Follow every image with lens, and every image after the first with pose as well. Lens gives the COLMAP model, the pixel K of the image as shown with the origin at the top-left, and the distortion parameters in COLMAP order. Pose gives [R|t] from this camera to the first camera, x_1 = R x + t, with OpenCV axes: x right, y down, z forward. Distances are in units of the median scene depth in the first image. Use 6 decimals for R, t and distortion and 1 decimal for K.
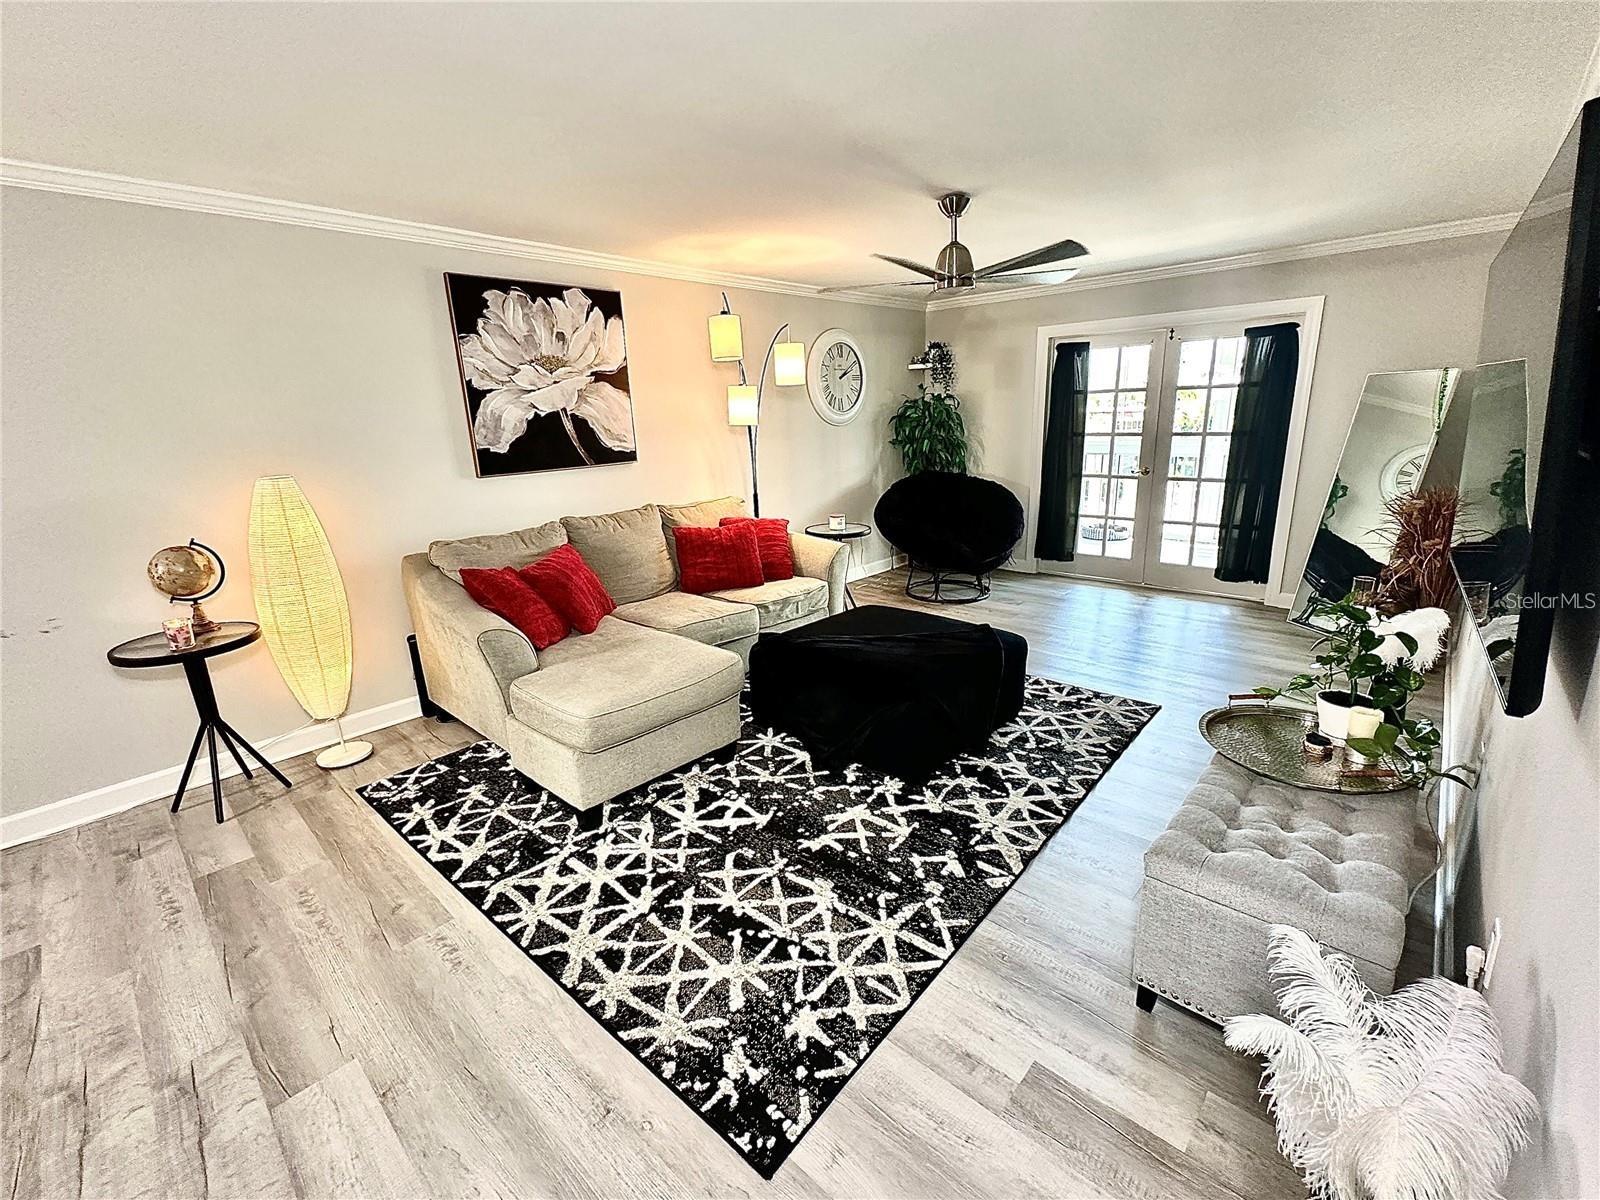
lens RADIAL K [[688.6, 0, 800.7], [0, 688.6, 599.3], [0, 0, 1]] dist [-0.006732, 0.002455]
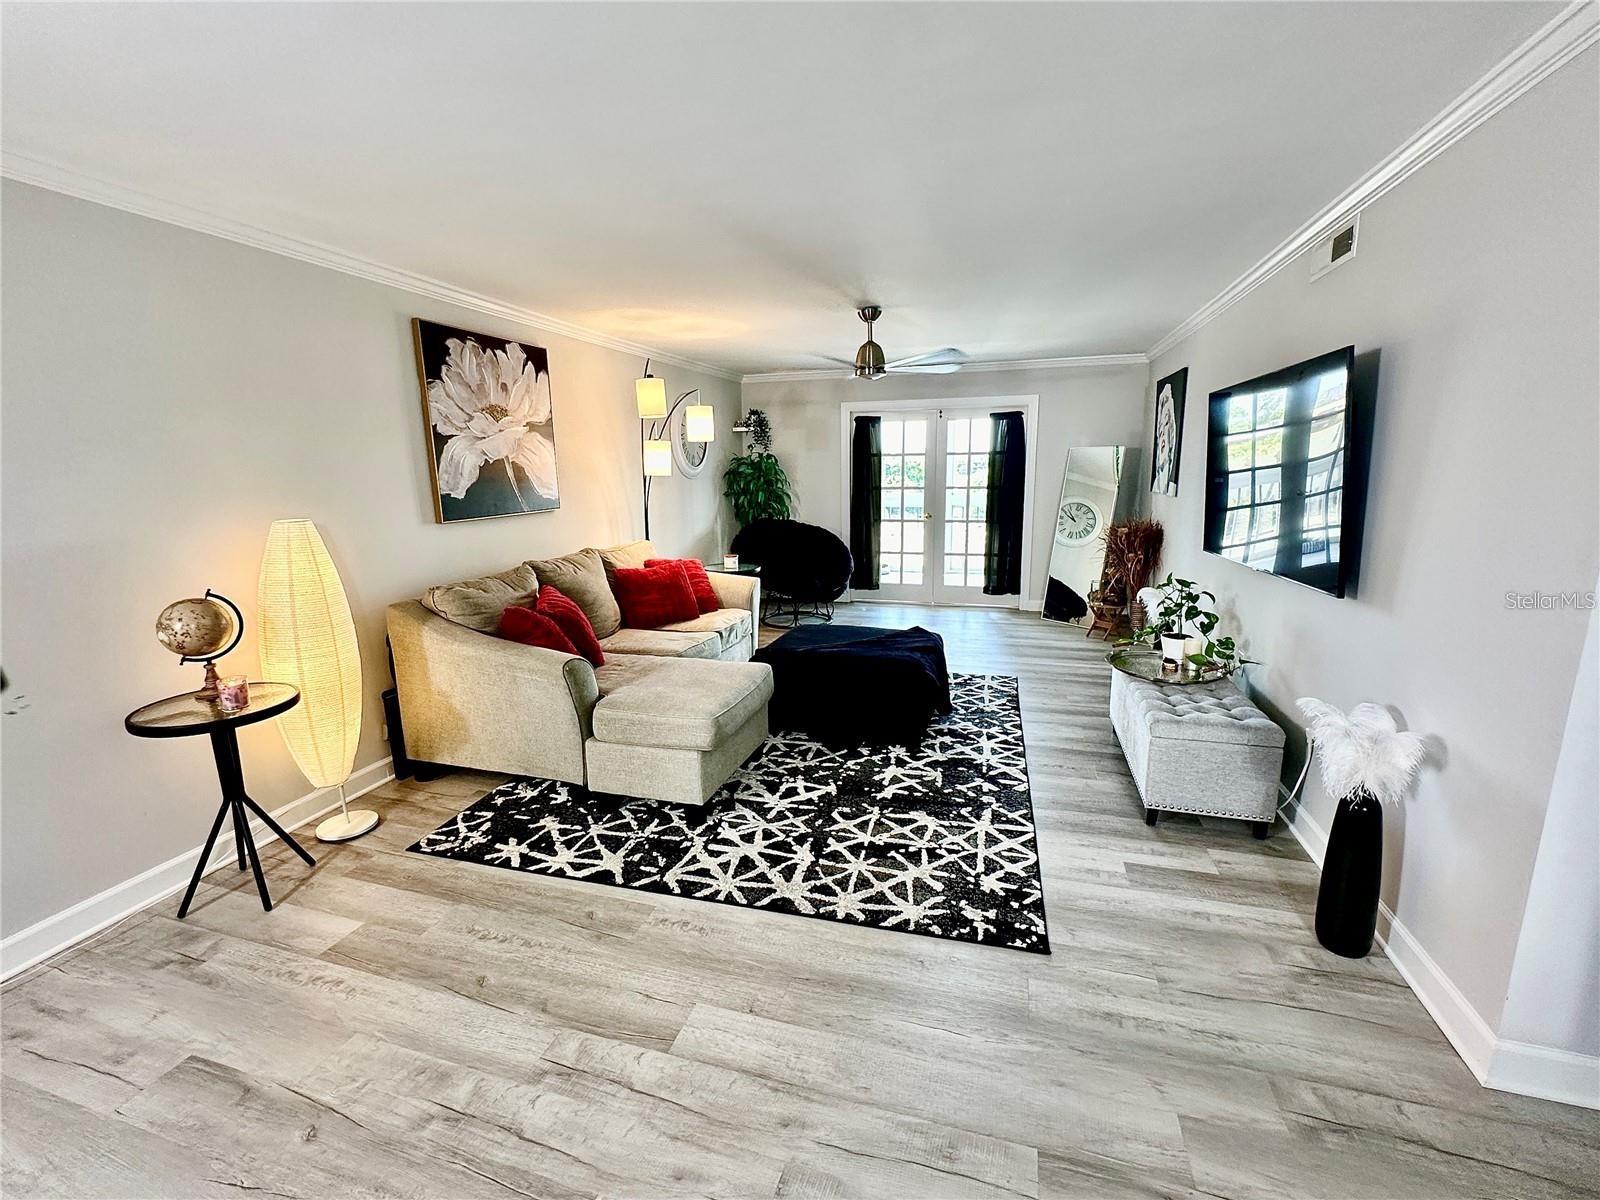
lens RADIAL K [[688.6, 0, 800.7], [0, 688.6, 598.7], [0, 0, 1]] dist [-0.006732, 0.002455]
pose [[0.899903, -0.061866, 0.431680, -0.519628], [0.097899, 0.993280, -0.061734, 0.046045], [-0.424960, 0.097816, 0.899912, -0.096313]]
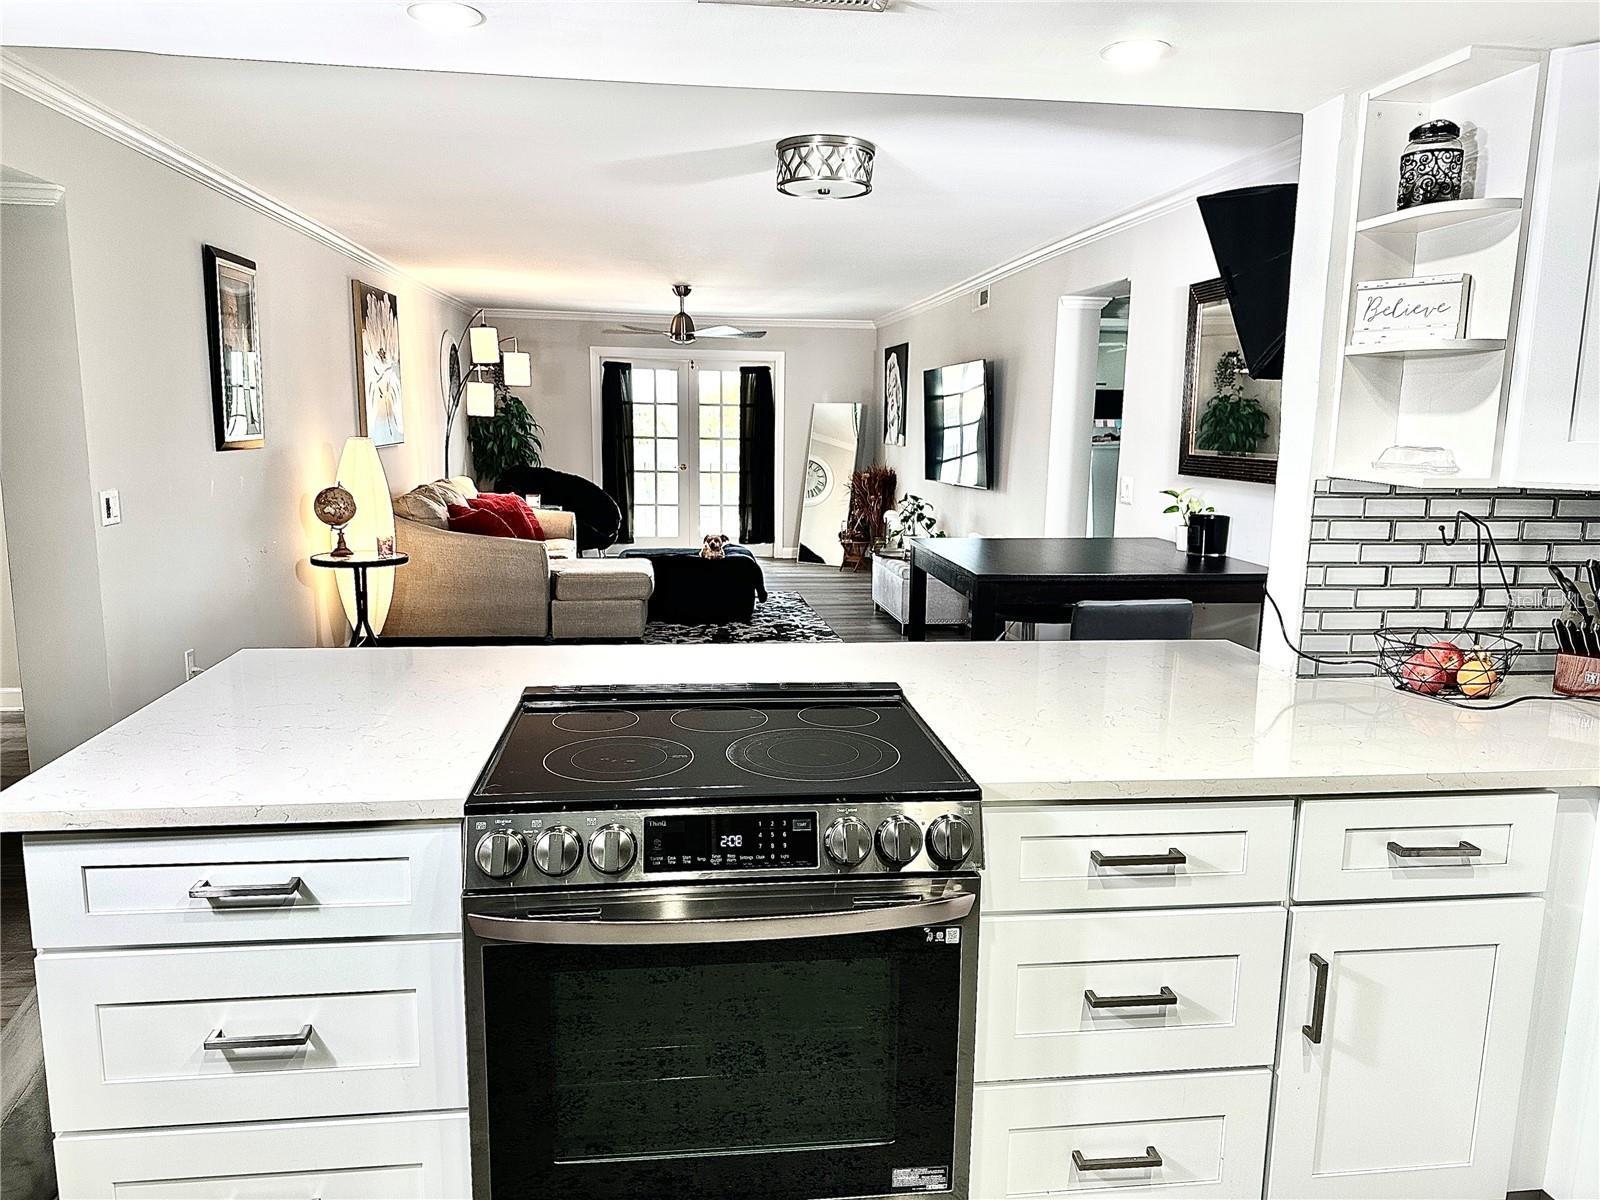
lens RADIAL K [[1124.7, 0, 798.7], [0, 1124.7, 605.2], [0, 0, 1]] dist [0.099236, 0.000952]
pose [[0.648519, -0.081660, 0.756806, -1.763051], [0.163283, 0.986009, -0.033528, 0.317250], [-0.743479, 0.145317, 0.652780, -0.905863]]
